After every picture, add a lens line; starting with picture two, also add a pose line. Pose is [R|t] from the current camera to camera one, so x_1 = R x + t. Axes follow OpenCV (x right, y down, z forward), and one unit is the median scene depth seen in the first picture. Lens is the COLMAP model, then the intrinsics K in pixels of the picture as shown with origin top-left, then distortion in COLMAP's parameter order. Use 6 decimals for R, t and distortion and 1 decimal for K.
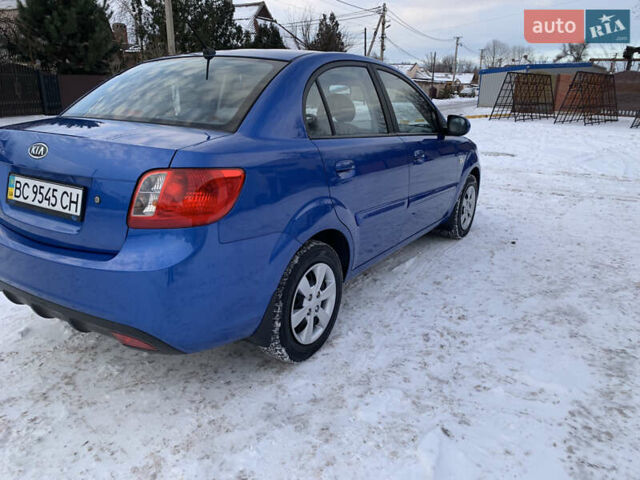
lens RADIAL K [[485.6, 0, 307.2], [0, 485.6, 243.1], [0, 0, 1]] dist [-0.001367, -0.000708]
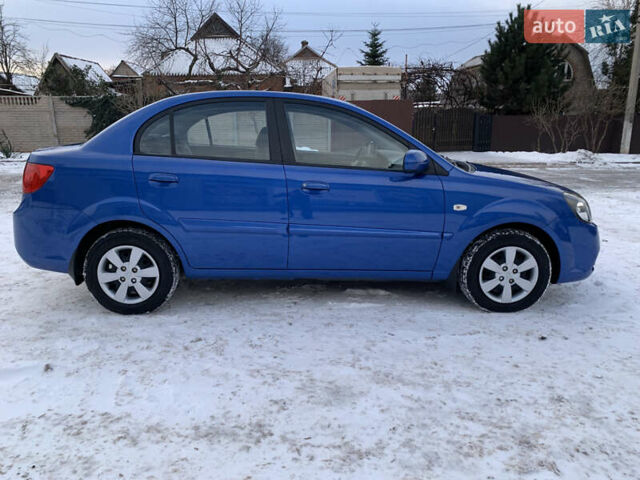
lens RADIAL K [[485.6, 0, 320.0], [0, 485.6, 240.0], [0, 0, 1]] dist [0.005293, 0.004874]
pose [[0.585758, 0.179818, -0.790287, 1.014618], [-0.245369, 0.968663, 0.038538, -0.114124], [0.772451, 0.171338, 0.611524, 0.405321]]
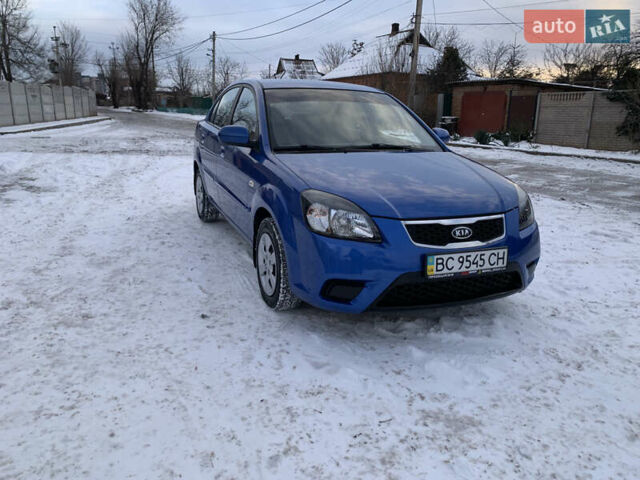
lens RADIAL K [[493.2, 0, 318.0], [0, 493.2, 231.8], [0, 0, 1]] dist [0.023009, -0.003894]
pose [[-0.555835, 0.170520, -0.813616, 1.180764], [-0.290281, 0.877311, 0.382180, -0.564280], [0.778964, 0.448606, -0.438141, 1.841255]]
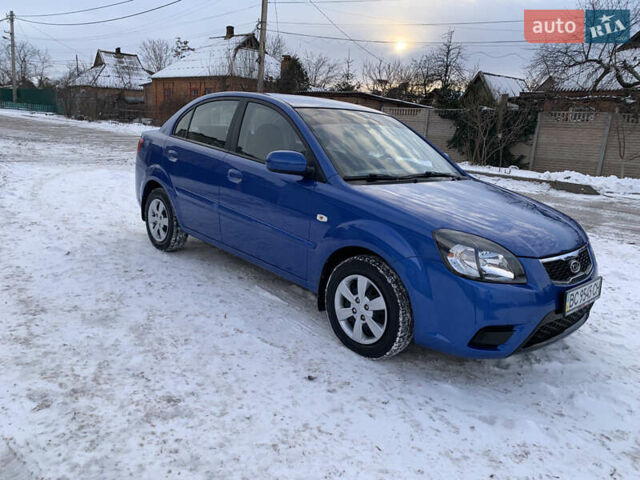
lens RADIAL K [[490.9, 0, 318.3], [0, 490.9, 242.5], [0, 0, 1]] dist [0.011205, 0.003492]
pose [[-0.227842, 0.203093, -0.952282, 1.278654], [-0.370326, 0.886435, 0.277654, -0.424300], [0.900526, 0.415916, -0.126757, 1.353841]]
